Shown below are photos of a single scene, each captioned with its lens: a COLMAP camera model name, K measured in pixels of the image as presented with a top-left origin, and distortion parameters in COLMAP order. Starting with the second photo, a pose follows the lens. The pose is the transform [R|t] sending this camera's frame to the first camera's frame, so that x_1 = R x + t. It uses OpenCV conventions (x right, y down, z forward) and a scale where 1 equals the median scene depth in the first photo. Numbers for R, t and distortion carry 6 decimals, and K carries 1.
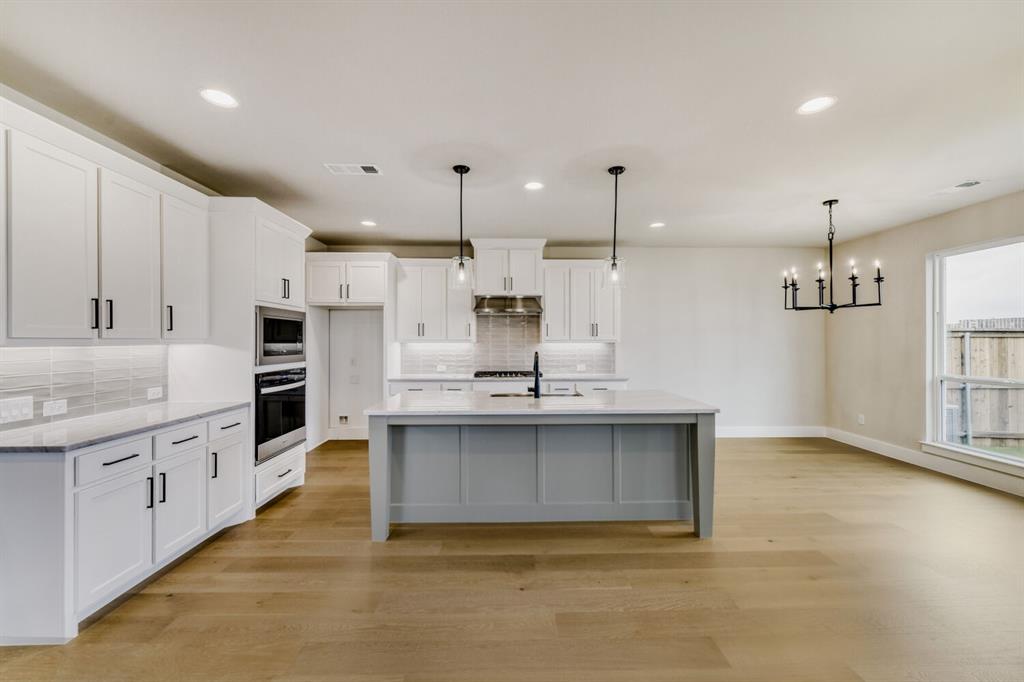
lens RADIAL K [[408.4, 0, 516.0], [0, 408.4, 339.8], [0, 0, 1]] dist [0.004206, -0.000677]
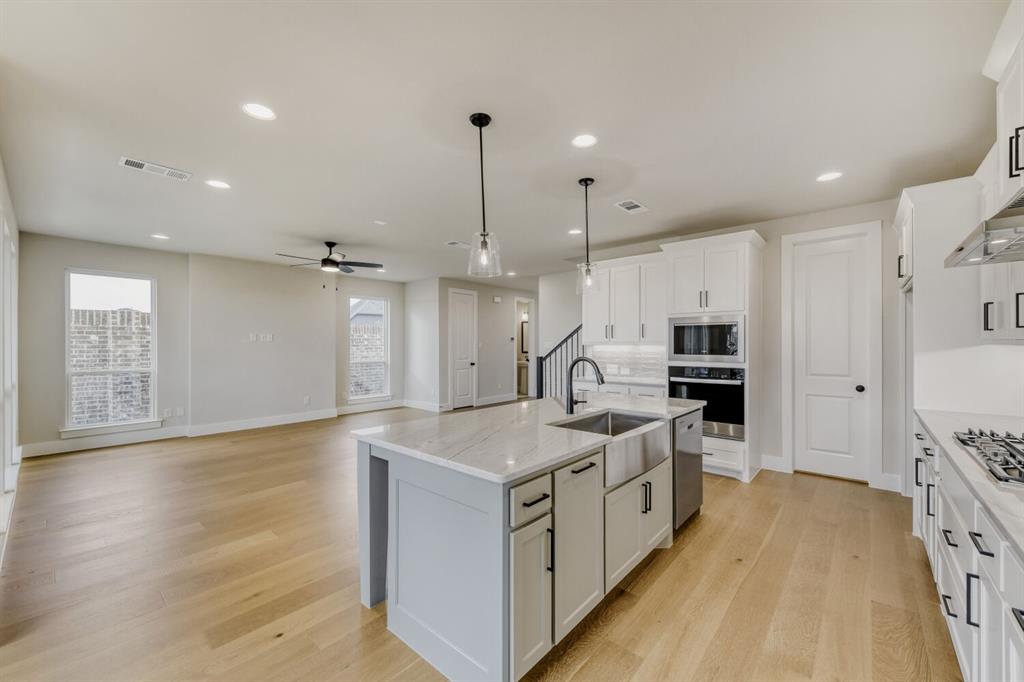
lens RADIAL K [[408.4, 0, 517.2], [0, 408.4, 342.9], [0, 0, 1]] dist [0.004206, -0.000677]
pose [[-0.671242, 0.000671, -0.741238, 0.622754], [0.004568, 0.999984, -0.003231, 0.004043], [0.741224, -0.005555, -0.671235, 1.261859]]
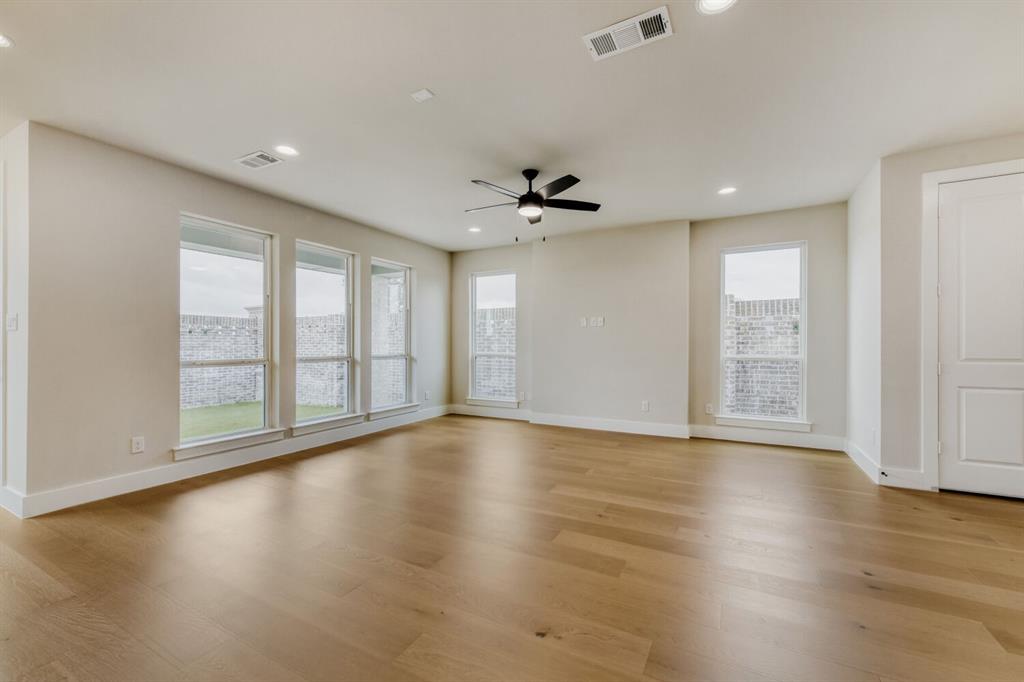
lens RADIAL K [[408.4, 0, 513.6], [0, 408.4, 345.1], [0, 0, 1]] dist [0.004206, -0.000677]
pose [[-0.866312, 0.002099, 0.499498, -0.398783], [0.000577, 0.999995, -0.003200, 0.057692], [-0.499502, -0.002484, -0.866309, 0.691389]]
